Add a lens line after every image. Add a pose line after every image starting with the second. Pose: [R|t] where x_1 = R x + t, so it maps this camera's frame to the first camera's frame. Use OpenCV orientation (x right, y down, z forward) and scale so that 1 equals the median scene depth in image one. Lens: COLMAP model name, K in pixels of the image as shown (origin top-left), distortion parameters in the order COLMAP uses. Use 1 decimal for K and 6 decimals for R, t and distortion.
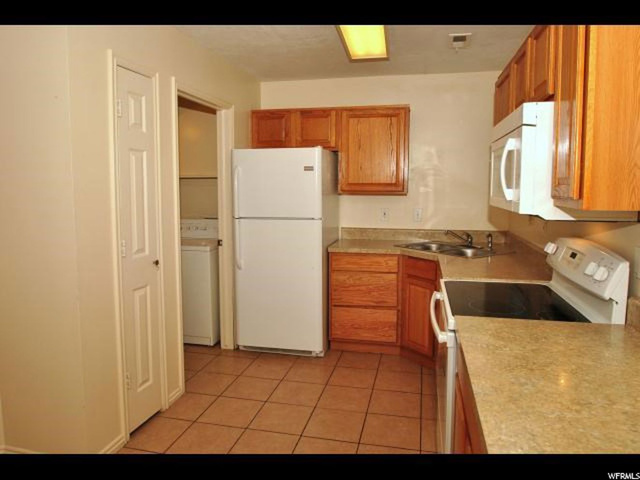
lens RADIAL K [[450.6, 0, 320.0], [0, 450.6, 240.0], [0, 0, 1]] dist [-0.011699, -0.000322]
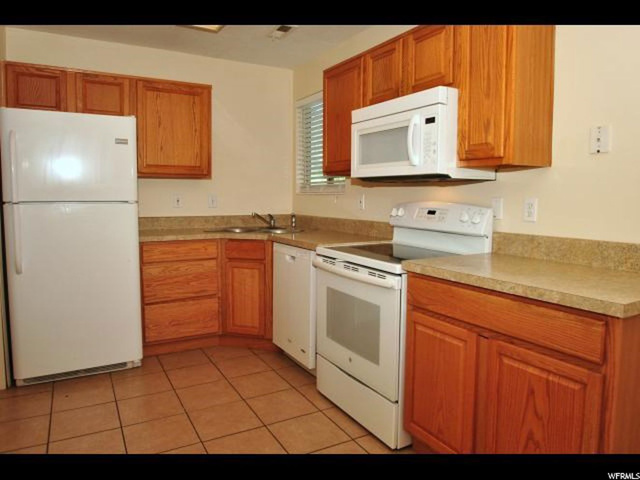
lens RADIAL K [[450.6, 0, 320.0], [0, 450.6, 240.0], [0, 0, 1]] dist [-0.011699, -0.000322]
pose [[0.740677, -0.061824, 0.669011, -0.300509], [0.076353, 0.997052, 0.007606, 0.042866], [-0.667509, 0.045447, 0.743214, 0.136640]]
